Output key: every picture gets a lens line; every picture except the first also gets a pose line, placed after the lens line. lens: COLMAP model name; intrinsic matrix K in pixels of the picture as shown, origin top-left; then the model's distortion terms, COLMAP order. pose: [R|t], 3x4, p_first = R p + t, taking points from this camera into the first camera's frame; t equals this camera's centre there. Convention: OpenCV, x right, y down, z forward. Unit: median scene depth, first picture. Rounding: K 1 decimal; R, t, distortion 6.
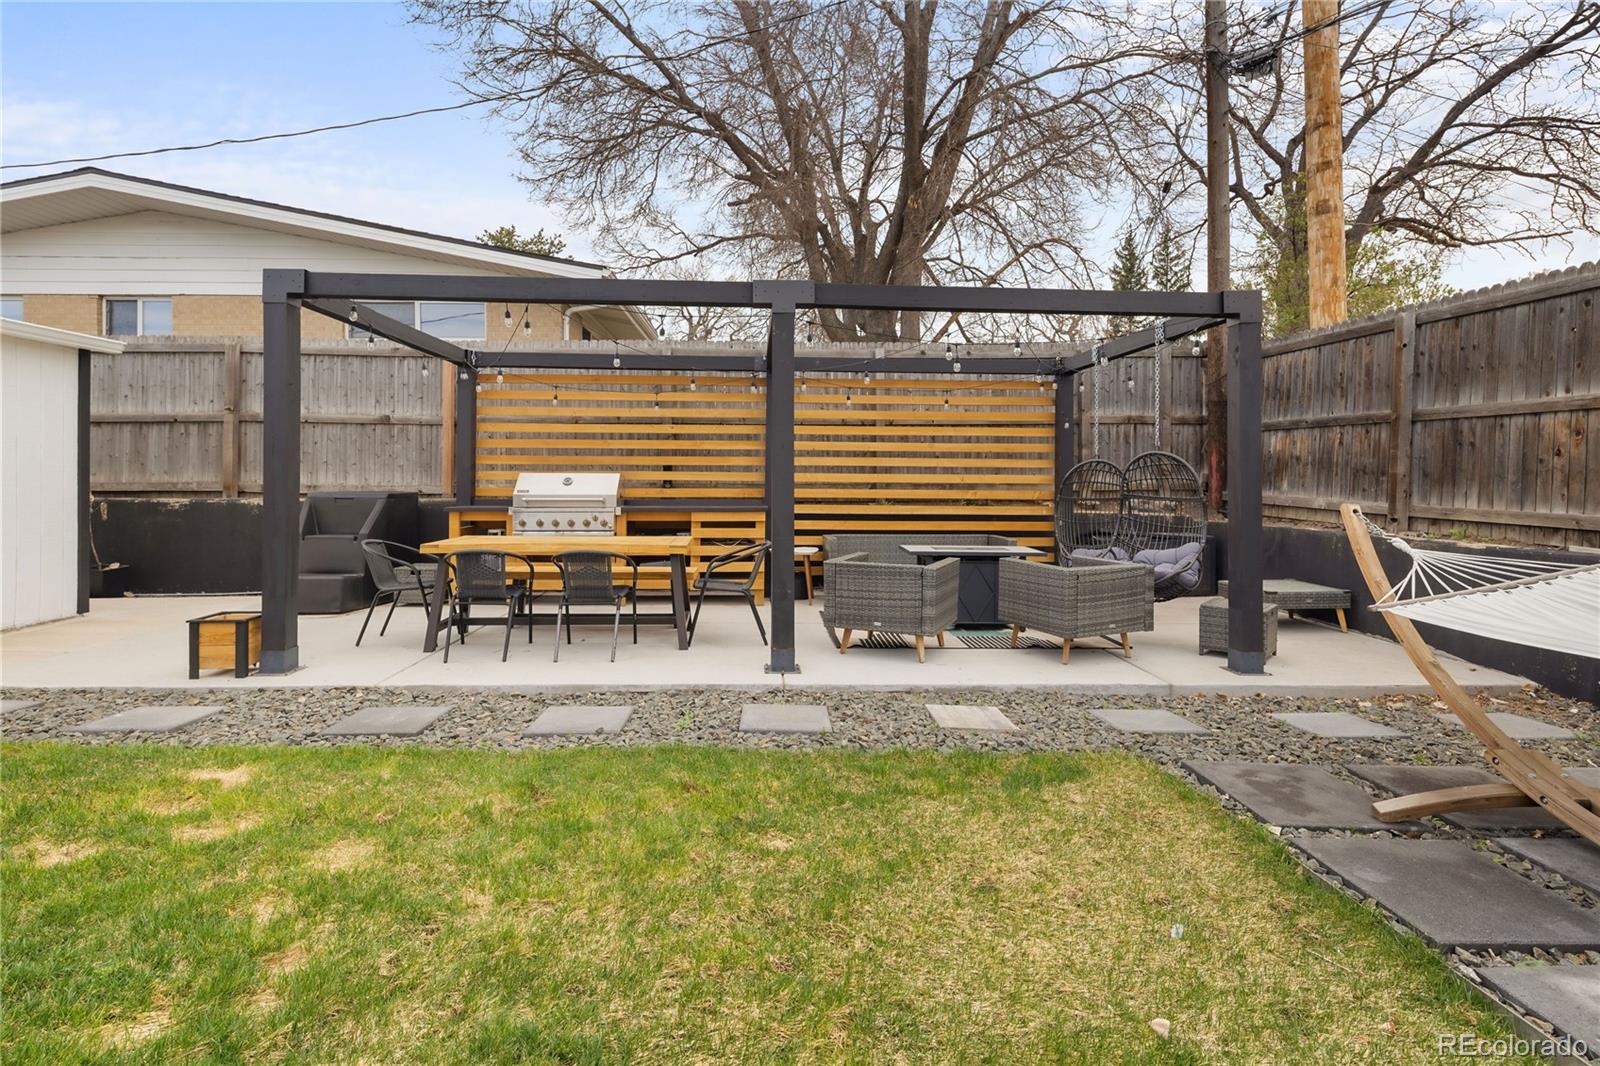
lens RADIAL K [[787.6, 0, 788.7], [0, 787.6, 468.9], [0, 0, 1]] dist [0.004401, -0.002832]
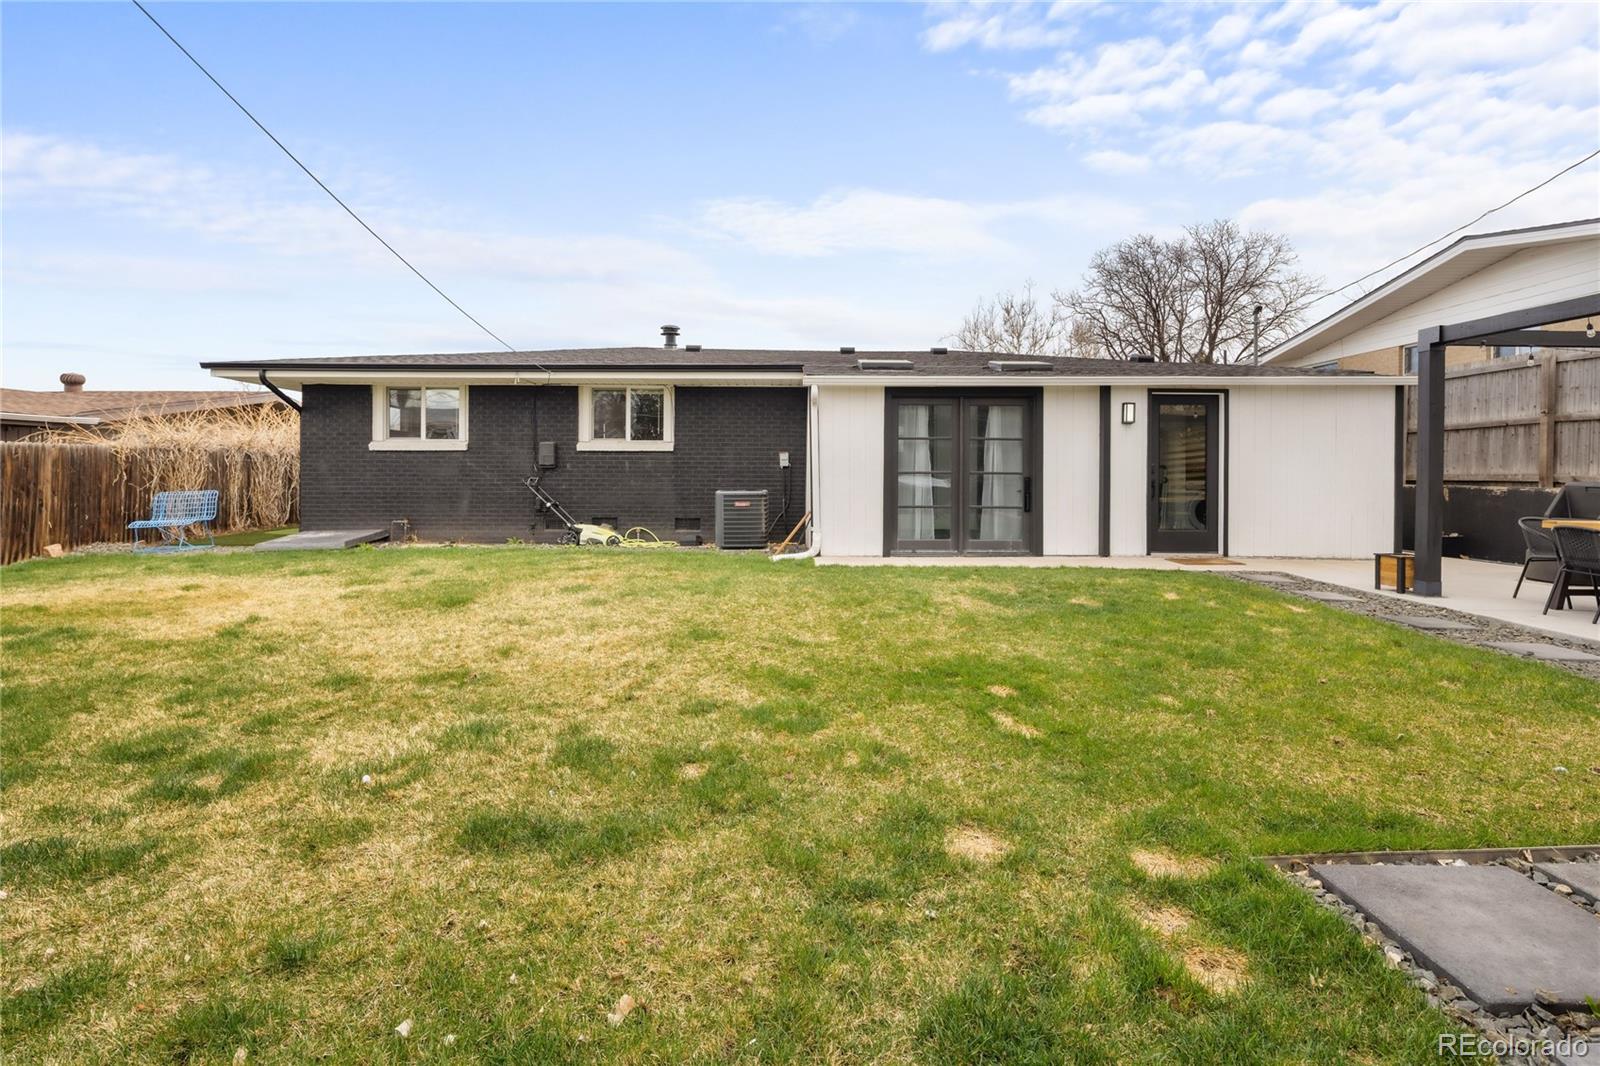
lens RADIAL K [[787.6, 0, 816.1], [0, 787.6, 476.5], [0, 0, 1]] dist [0.004401, -0.002832]
pose [[-0.019800, 0.002711, -0.999800, 0.770538], [0.002592, 0.999993, 0.002660, 0.022530], [0.999801, -0.002539, -0.019807, -0.105843]]
